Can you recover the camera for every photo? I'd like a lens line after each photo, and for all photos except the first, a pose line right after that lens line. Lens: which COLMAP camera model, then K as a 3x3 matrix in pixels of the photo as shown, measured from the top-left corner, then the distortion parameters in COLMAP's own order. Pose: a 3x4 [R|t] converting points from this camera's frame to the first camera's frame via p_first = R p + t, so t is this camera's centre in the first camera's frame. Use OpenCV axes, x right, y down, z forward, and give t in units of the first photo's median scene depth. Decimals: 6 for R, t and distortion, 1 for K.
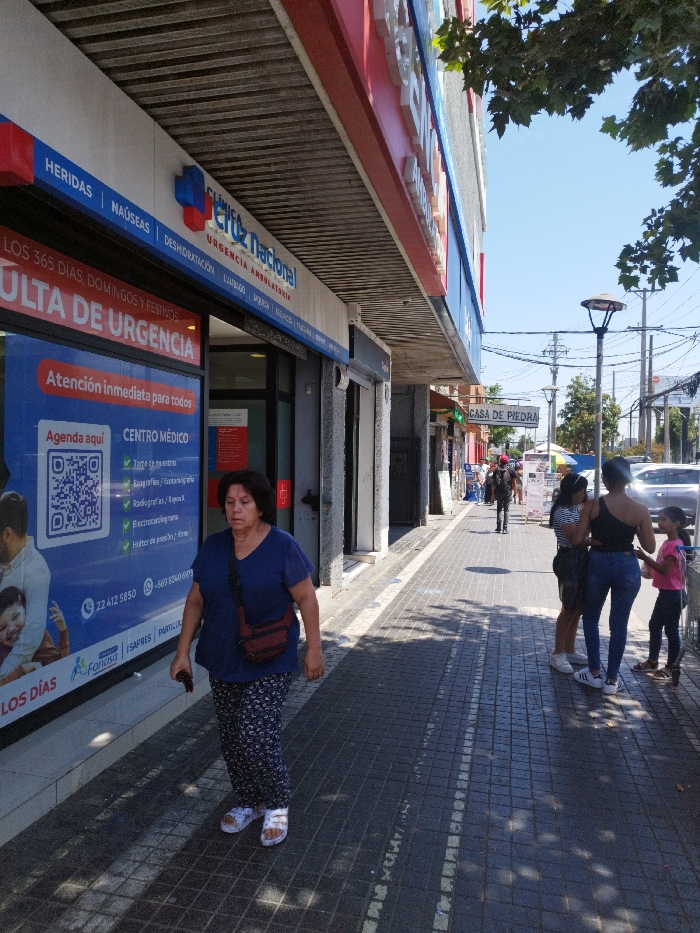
lens RADIAL K [[660.8, 0, 350.0], [0, 660.8, 466.5], [0, 0, 1]] dist [-0.000611, 0.000331]
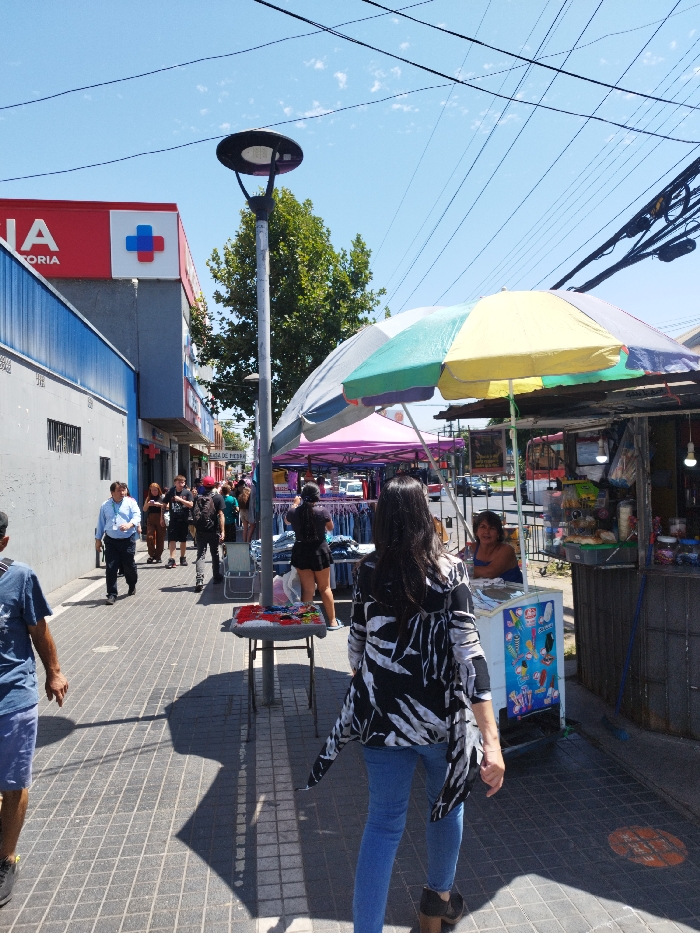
lens RADIAL K [[660.8, 0, 350.0], [0, 660.8, 466.5], [0, 0, 1]] dist [-0.000611, 0.000331]
pose [[0.928149, -0.021979, 0.371560, -0.140963], [0.031561, 0.999307, -0.019726, 0.002261], [-0.370869, 0.030036, 0.928199, -0.846867]]
